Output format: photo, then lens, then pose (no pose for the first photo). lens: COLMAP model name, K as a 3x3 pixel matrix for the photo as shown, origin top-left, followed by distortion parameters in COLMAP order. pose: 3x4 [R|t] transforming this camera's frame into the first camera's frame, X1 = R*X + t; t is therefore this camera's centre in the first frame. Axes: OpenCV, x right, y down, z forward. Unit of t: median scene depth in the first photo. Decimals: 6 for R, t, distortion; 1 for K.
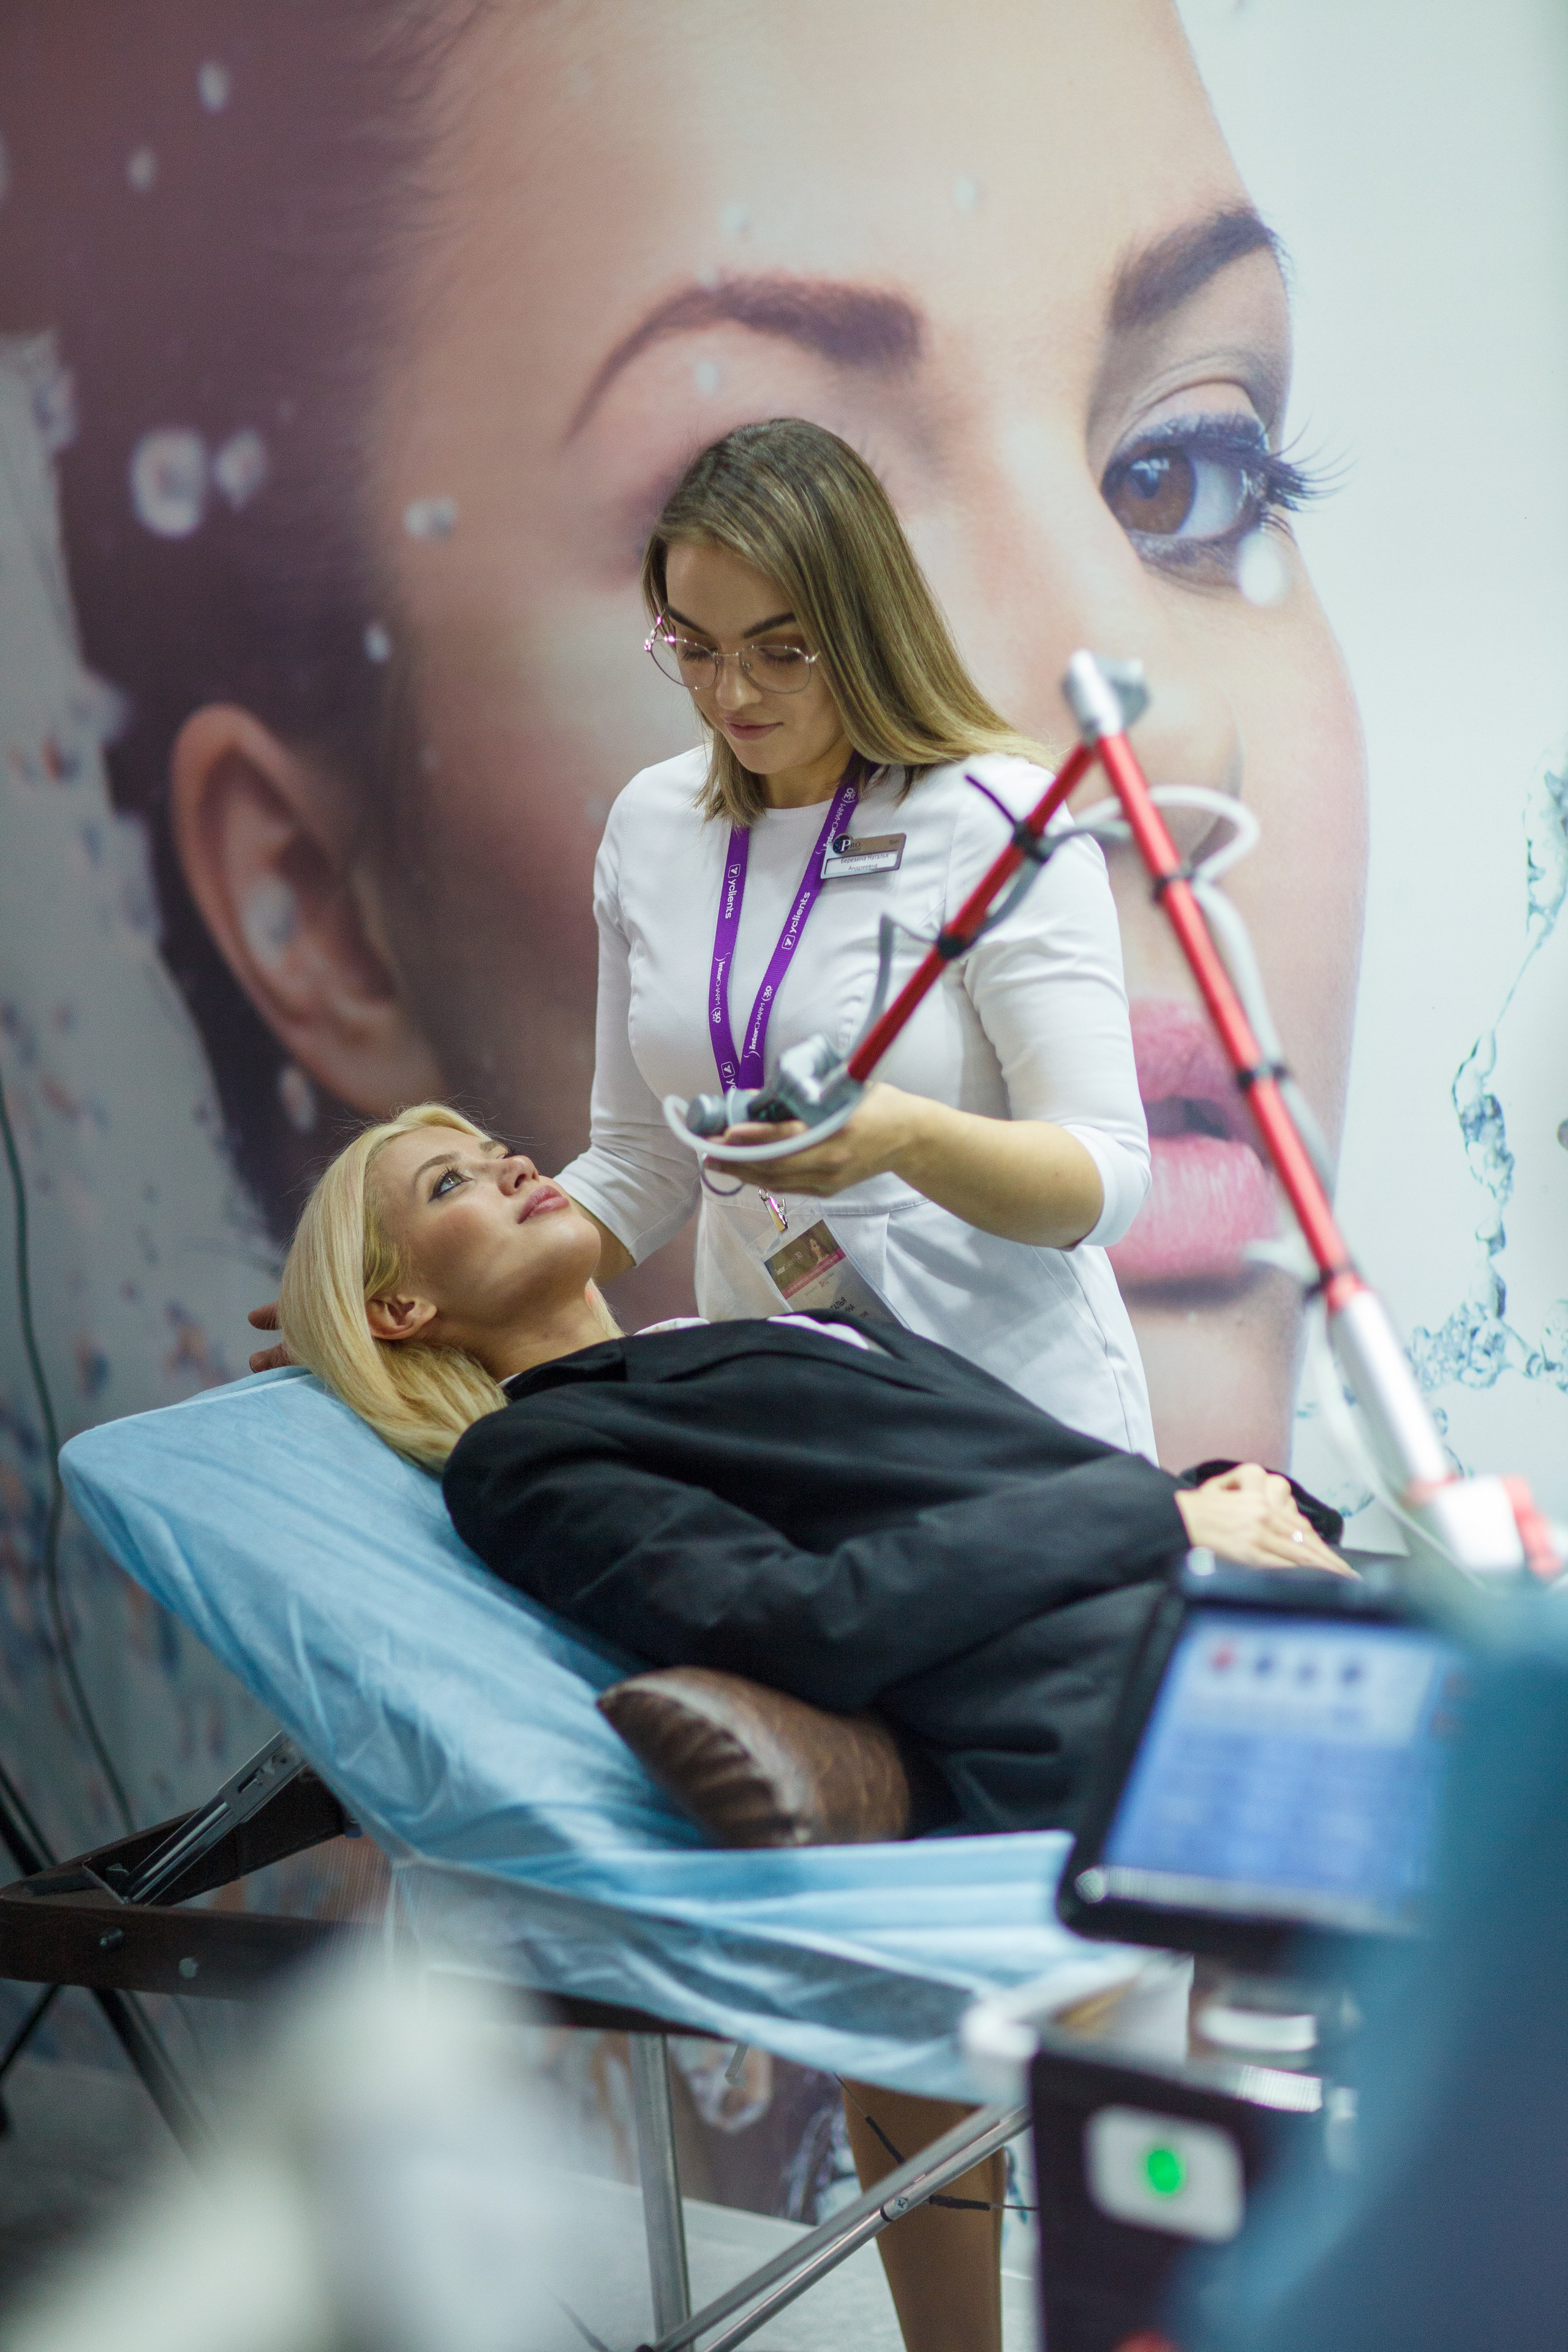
lens RADIAL K [[6152.3, 0, 785.5], [0, 6152.3, 1160.8], [0, 0, 1]] dist [-0.075278, 0.000000]
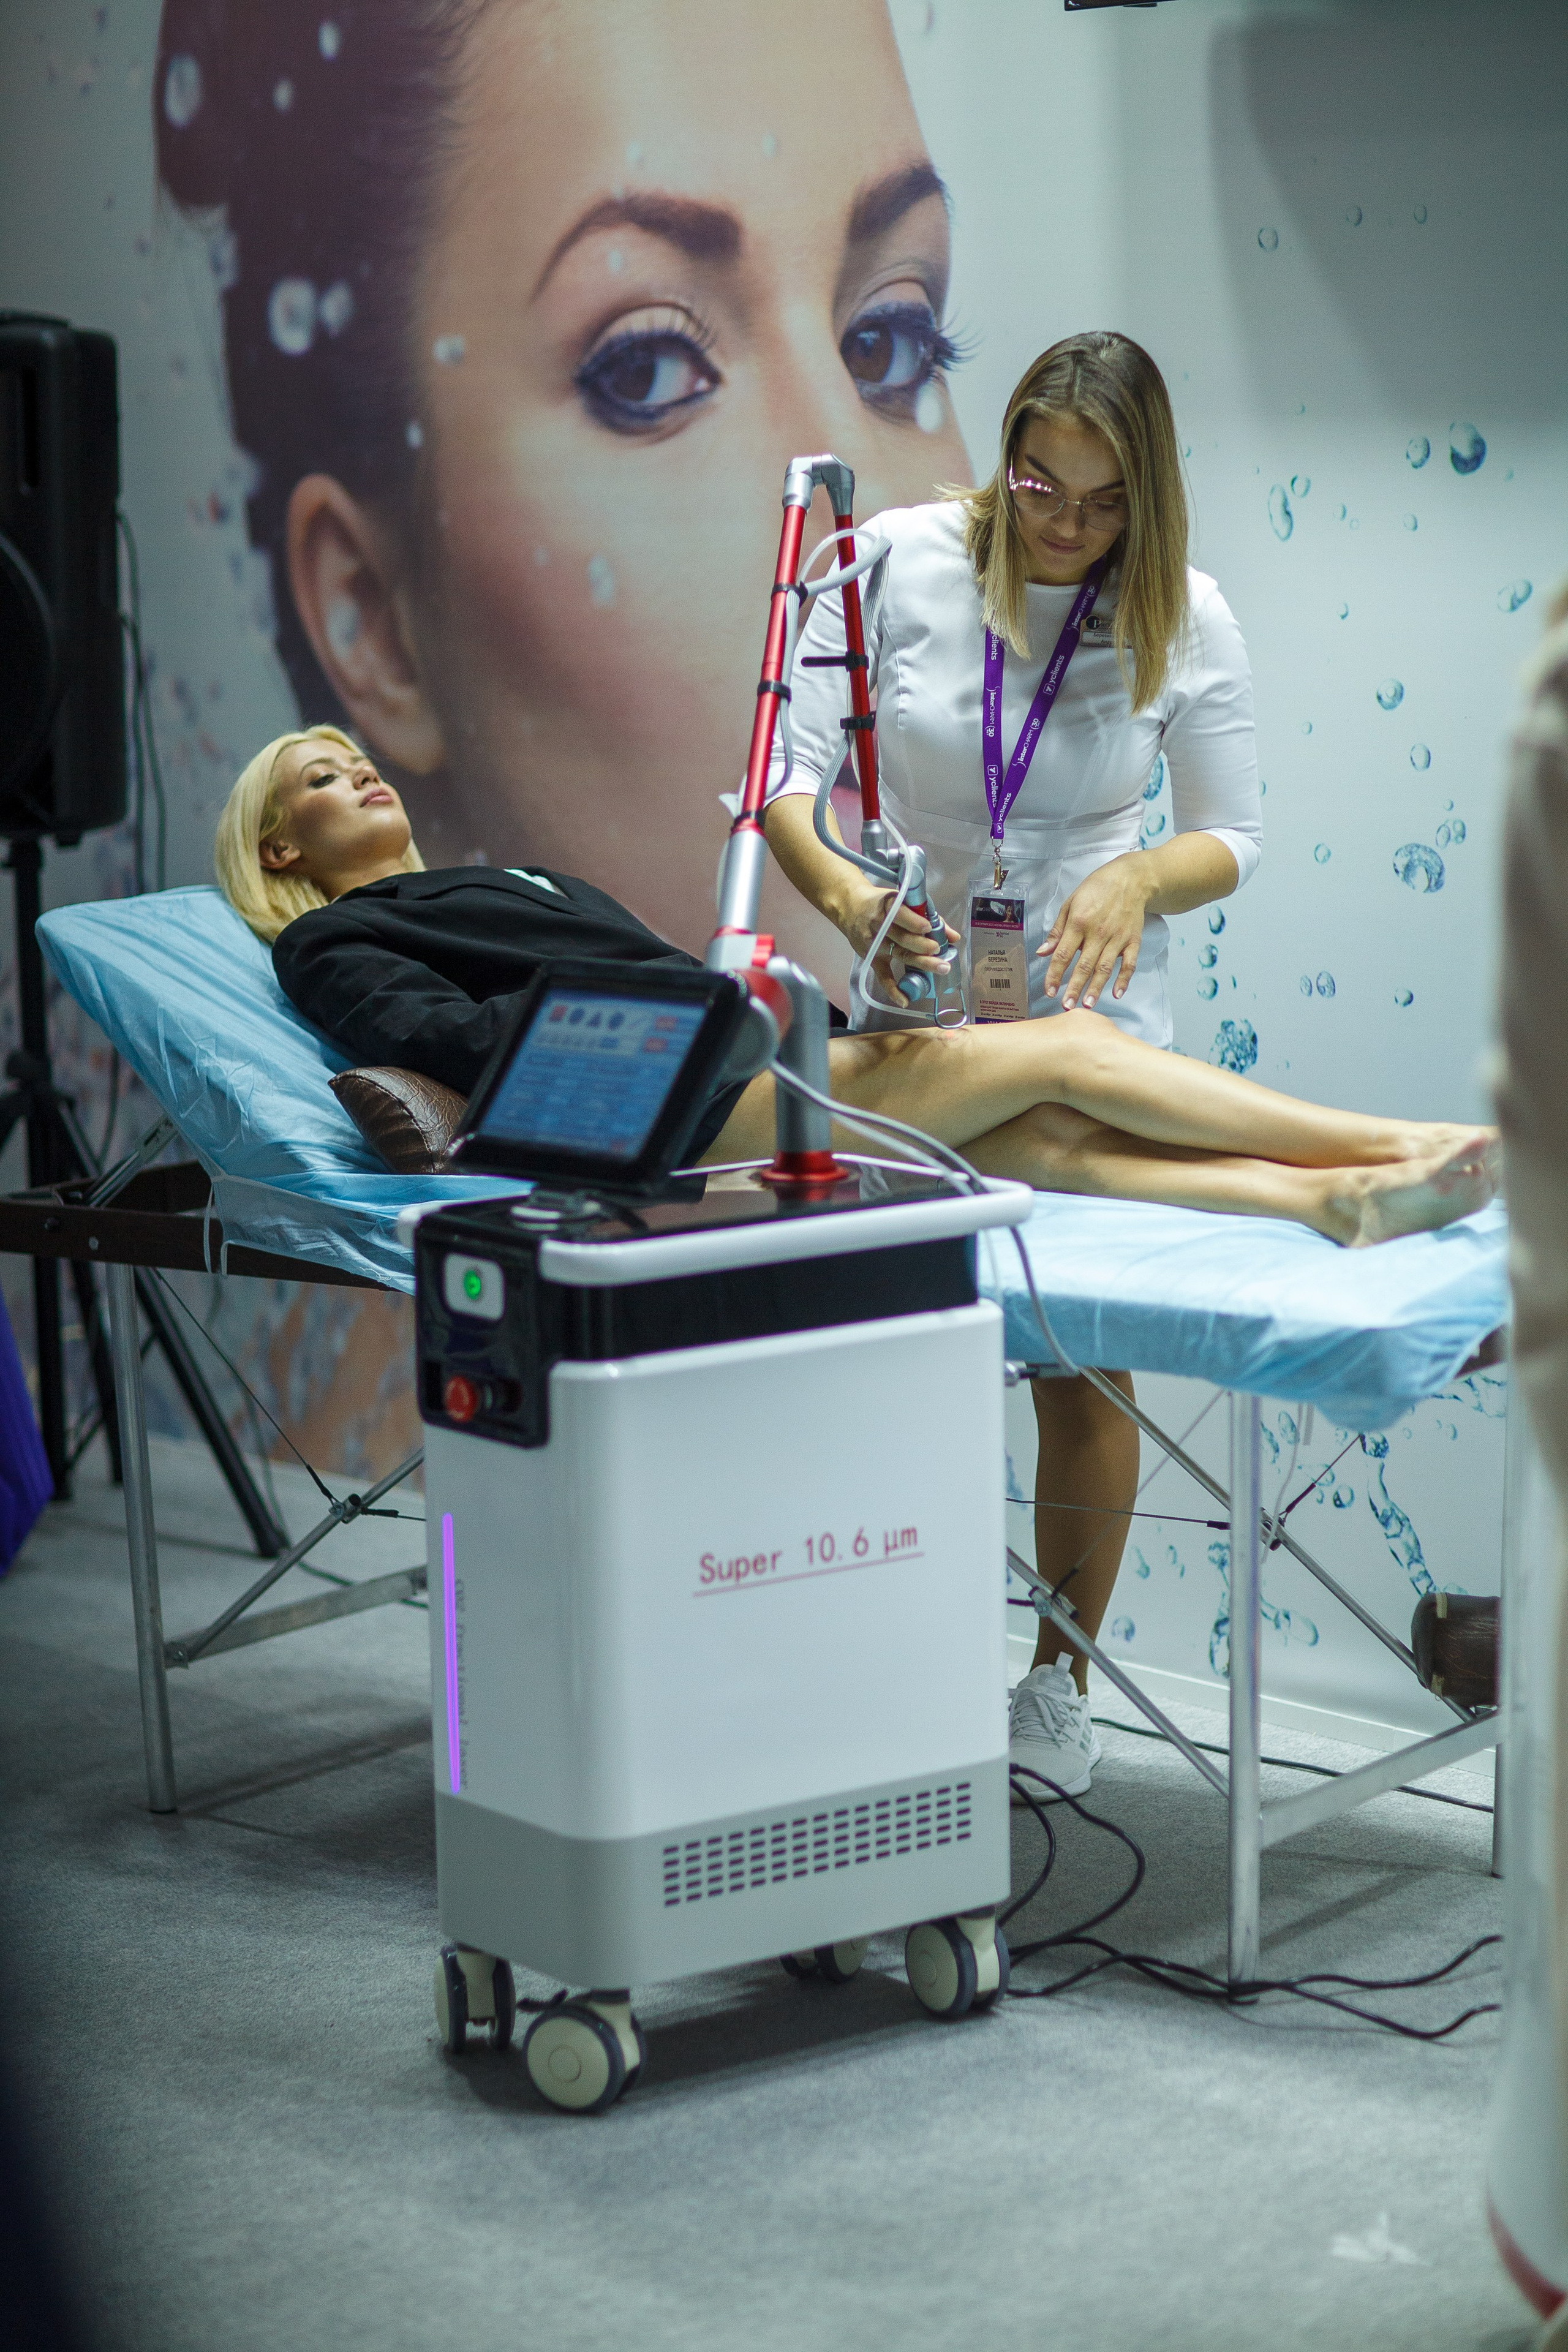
lens RADIAL K [[6152.3, 0, 784.1], [0, 6152.3, 1187.4], [0, 0, 1]] dist [-0.075278, 0.000000]
pose [[0.991147, 0.065857, -0.115284, 0.227385], [-0.062774, 0.997571, 0.030175, 0.049281], [0.116991, -0.022671, 0.992874, -0.486113]]
